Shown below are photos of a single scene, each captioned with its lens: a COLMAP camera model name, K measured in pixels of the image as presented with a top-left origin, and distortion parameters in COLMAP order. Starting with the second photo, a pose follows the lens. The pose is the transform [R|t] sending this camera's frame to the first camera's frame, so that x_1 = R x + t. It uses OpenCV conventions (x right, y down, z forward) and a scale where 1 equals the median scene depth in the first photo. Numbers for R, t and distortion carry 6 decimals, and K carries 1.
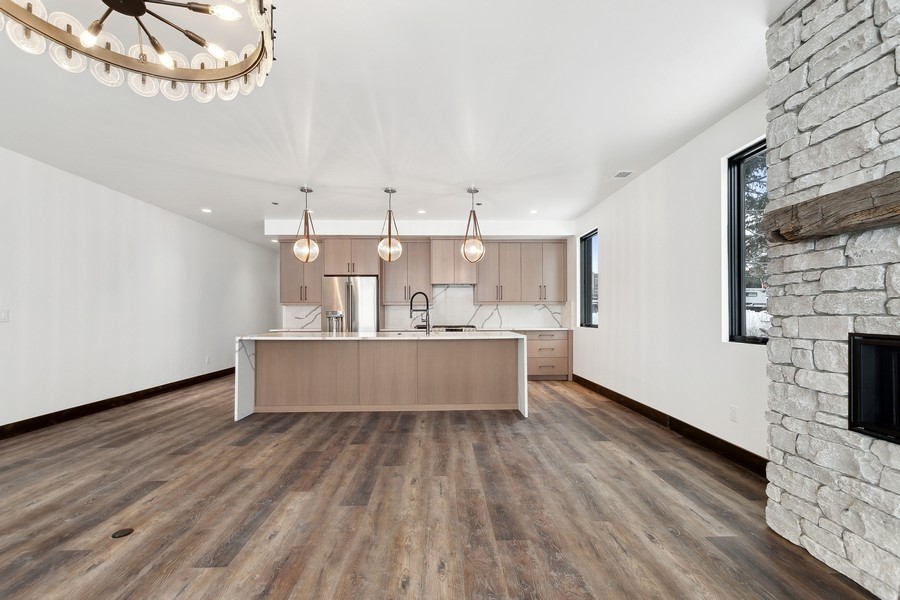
lens RADIAL K [[396.3, 0, 449.7], [0, 396.3, 310.9], [0, 0, 1]] dist [0.005542, -0.003322]
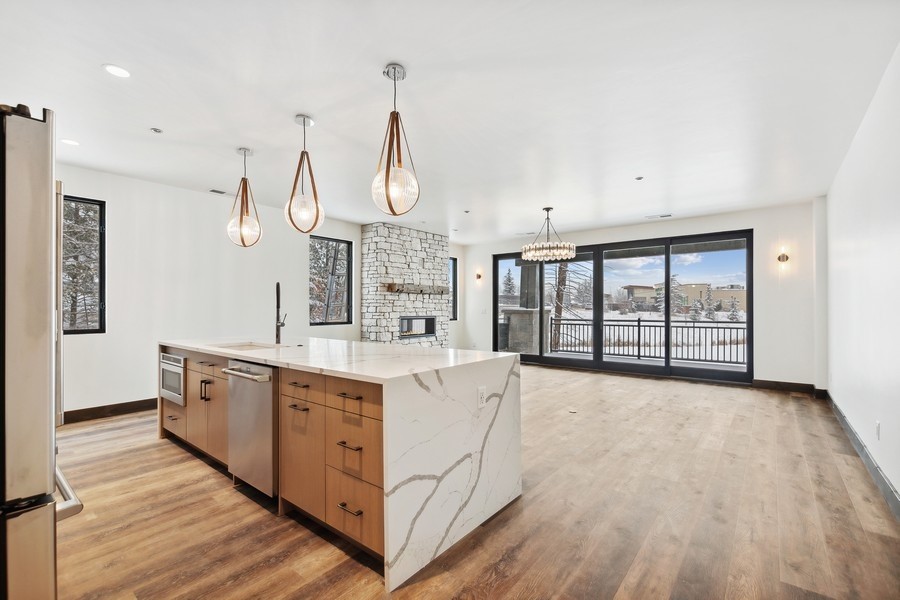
lens RADIAL K [[396.3, 0, 449.7], [0, 396.3, 306.1], [0, 0, 1]] dist [0.005542, -0.003322]
pose [[-0.760506, 0.008485, 0.649275, -1.053464], [0.000536, 0.999922, -0.012440, 0.001443], [-0.649330, -0.009112, -0.760452, 1.901544]]
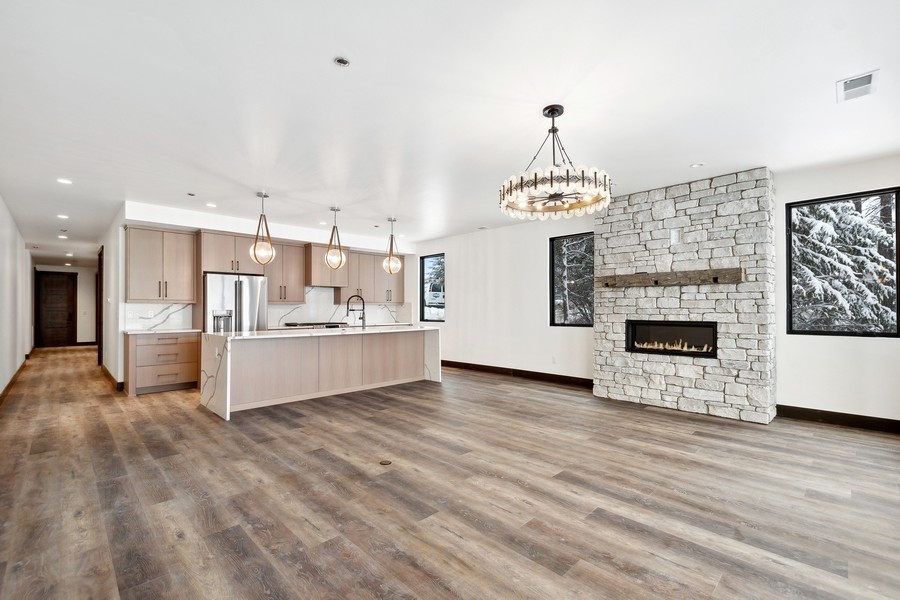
lens RADIAL K [[396.3, 0, 452.2], [0, 396.3, 305.6], [0, 0, 1]] dist [0.005542, -0.003322]
pose [[0.729459, 0.009454, 0.683959, -1.008570], [-0.005467, 0.999953, -0.007990, -0.010368], [-0.684003, 0.002089, 0.729477, -0.152872]]
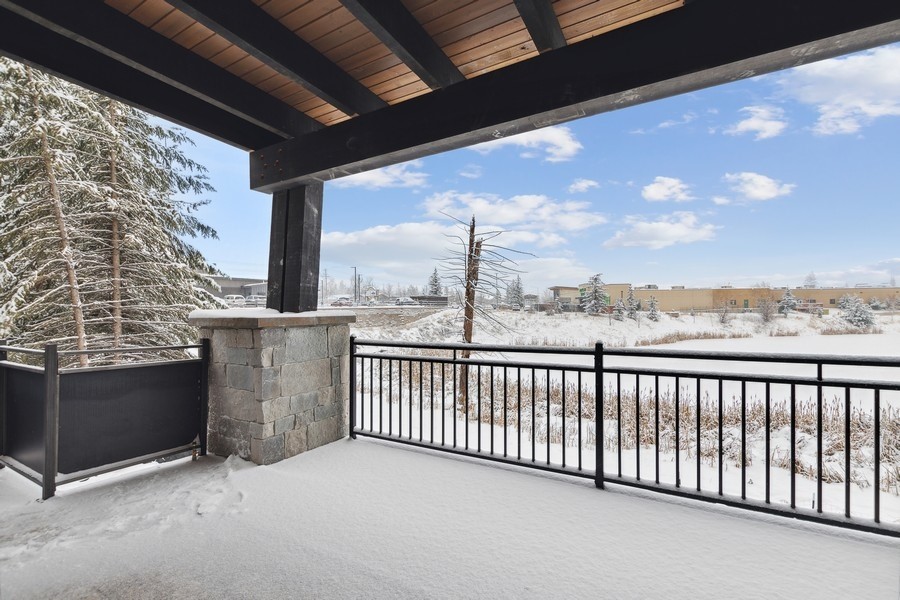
lens RADIAL K [[396.3, 0, 450.8], [0, 396.3, 308.7], [0, 0, 1]] dist [0.005542, -0.003322]
pose [[-0.857640, 0.016613, 0.513983, -0.384077], [0.013152, 0.999860, -0.010372, -0.011060], [-0.514083, -0.002136, -0.857738, -0.340334]]
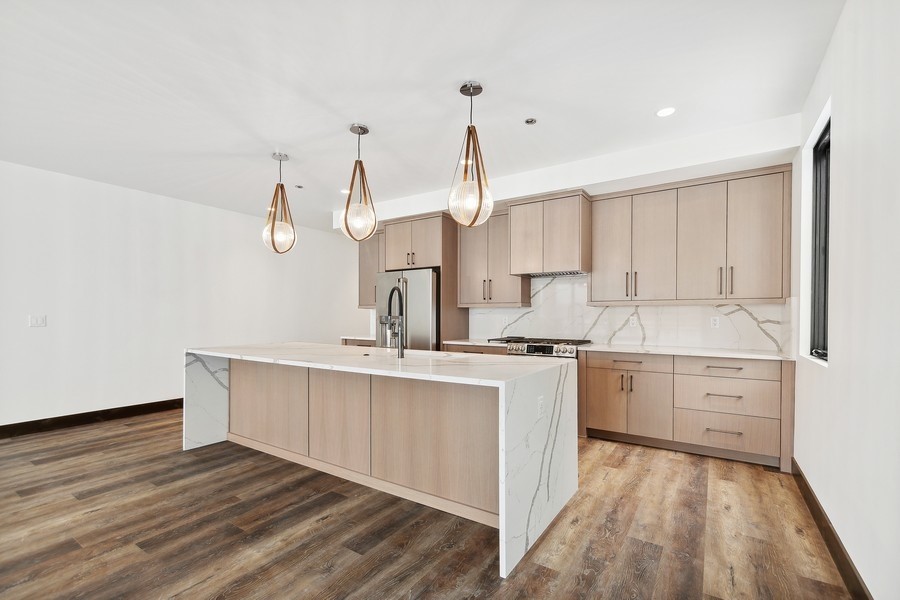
lens RADIAL K [[396.3, 0, 447.5], [0, 396.3, 319.0], [0, 0, 1]] dist [0.005542, -0.003322]
pose [[0.818418, 0.009020, -0.574553, 0.480373], [0.000465, 0.999866, 0.016359, -0.012689], [0.574623, -0.013656, 0.818304, 0.793708]]
